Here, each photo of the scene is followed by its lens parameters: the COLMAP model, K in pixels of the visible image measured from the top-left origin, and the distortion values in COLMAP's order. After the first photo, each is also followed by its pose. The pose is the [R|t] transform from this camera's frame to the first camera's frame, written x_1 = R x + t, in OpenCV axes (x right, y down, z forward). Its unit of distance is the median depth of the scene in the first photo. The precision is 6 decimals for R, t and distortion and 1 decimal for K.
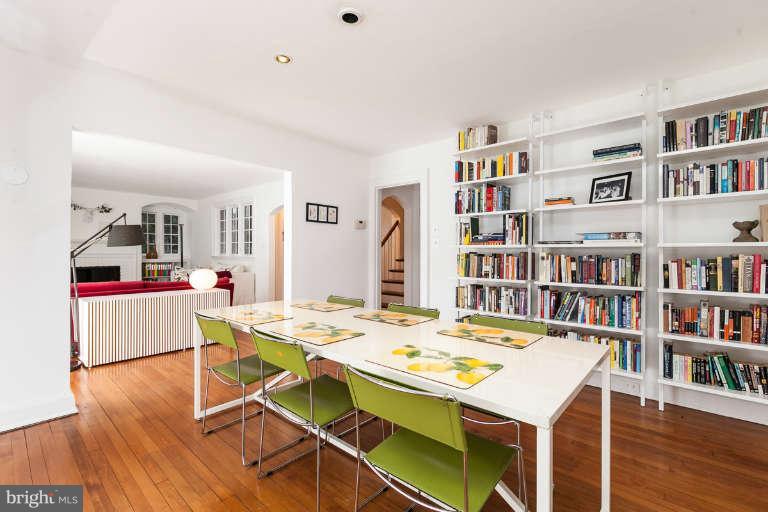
lens RADIAL K [[344.8, 0, 380.3], [0, 344.8, 255.8], [0, 0, 1]] dist [0.005379, 0.000482]
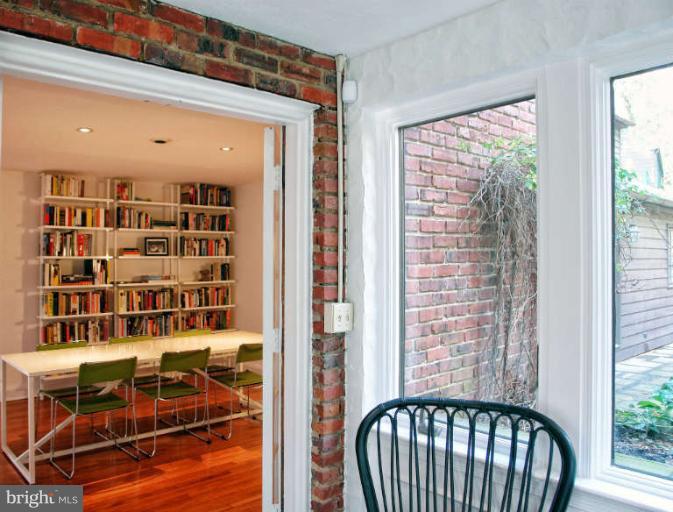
lens RADIAL K [[530.1, 0, 335.7], [0, 530.1, 258.4], [0, 0, 1]] dist [-0.047624, 0.001493]
pose [[0.080986, -0.002631, 0.996712, -1.492668], [0.002776, 0.999993, 0.002414, -0.135011], [-0.996711, 0.002572, 0.080993, 0.022493]]
